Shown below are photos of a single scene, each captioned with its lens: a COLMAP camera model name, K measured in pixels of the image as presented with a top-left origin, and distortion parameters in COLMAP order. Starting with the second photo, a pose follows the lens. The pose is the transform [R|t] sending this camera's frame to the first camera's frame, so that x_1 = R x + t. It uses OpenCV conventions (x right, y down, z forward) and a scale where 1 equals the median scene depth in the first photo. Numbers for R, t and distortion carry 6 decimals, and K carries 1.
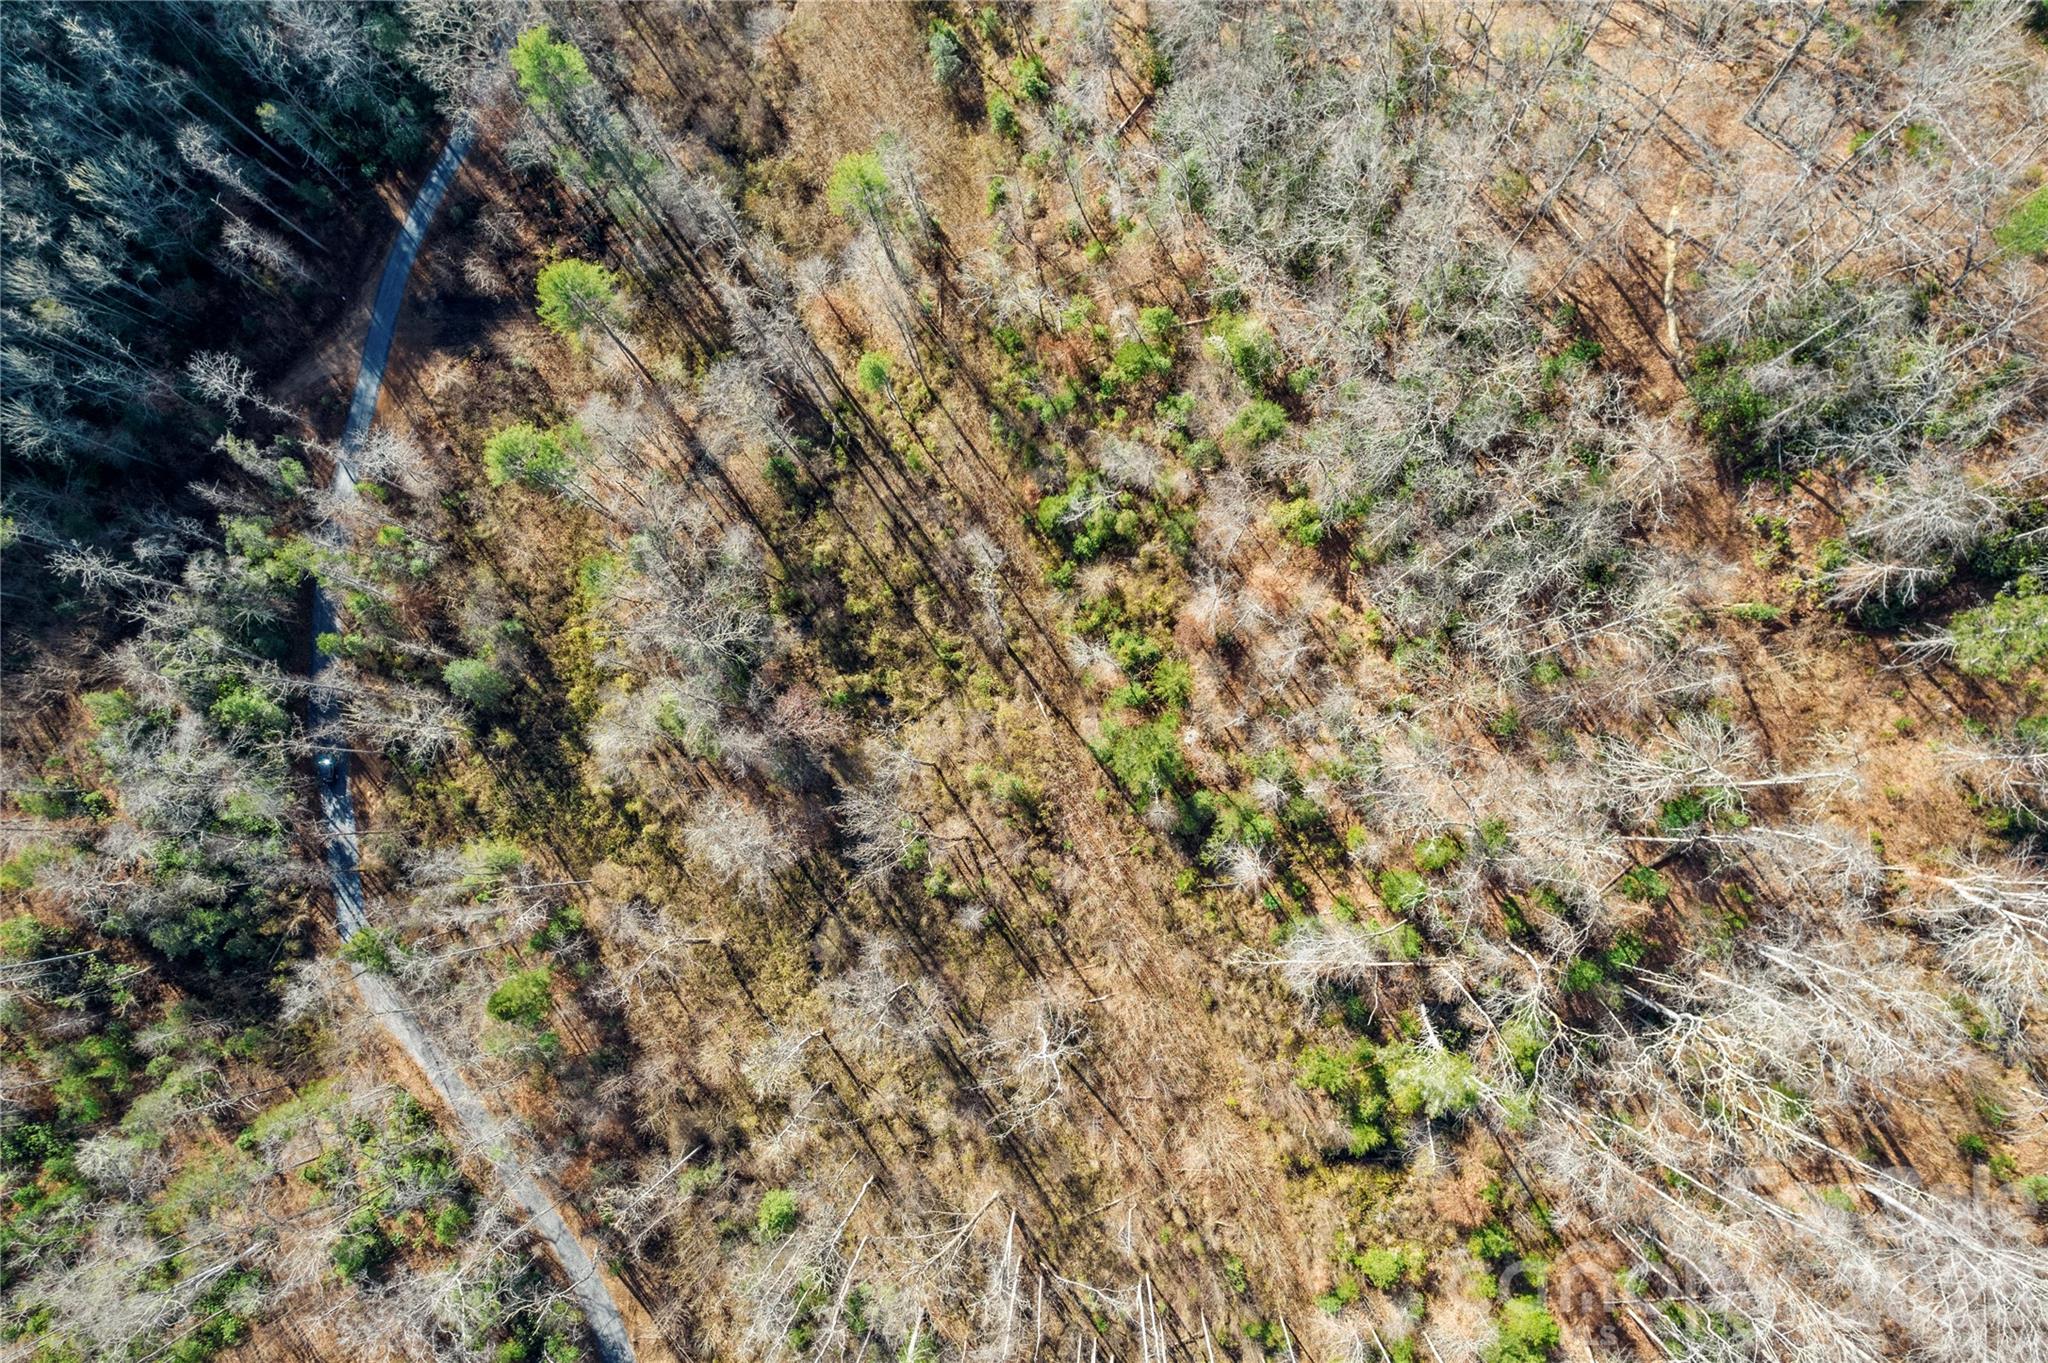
lens RADIAL K [[1311.5, 0, 1033.4], [0, 1311.5, 685.2], [0, 0, 1]] dist [-0.085451, 0.074706]
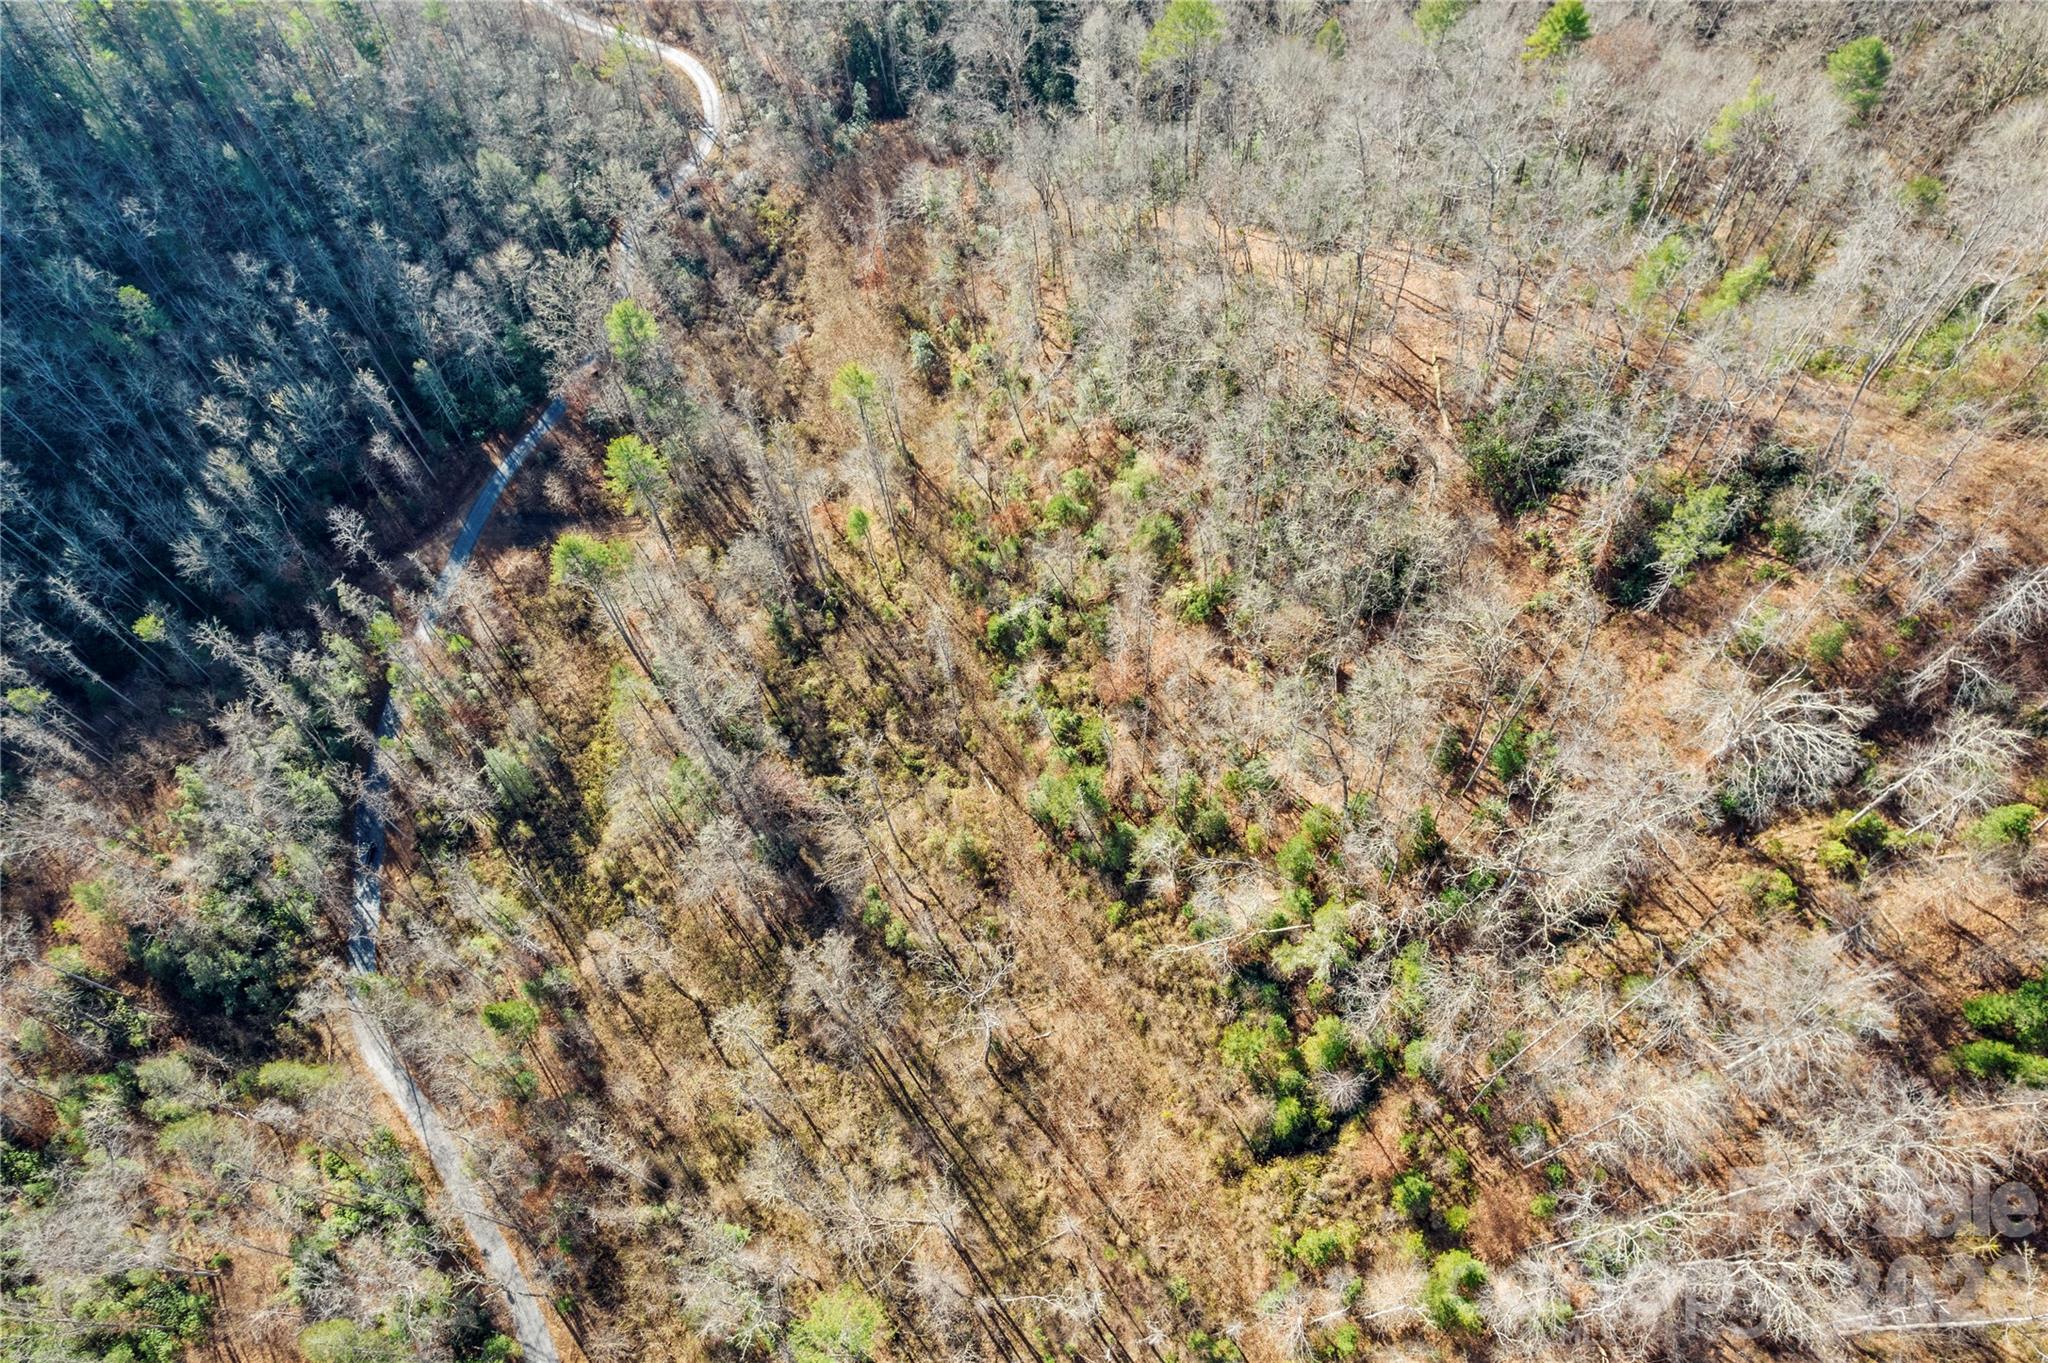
lens RADIAL K [[1311.5, 0, 1033.4], [0, 1311.5, 685.2], [0, 0, 1]] dist [-0.085451, 0.074706]
pose [[0.999936, -0.009036, 0.006878, 0.037933], [0.011054, 0.913219, -0.407319, 0.414355], [-0.002600, 0.407369, 0.913260, -0.107917]]
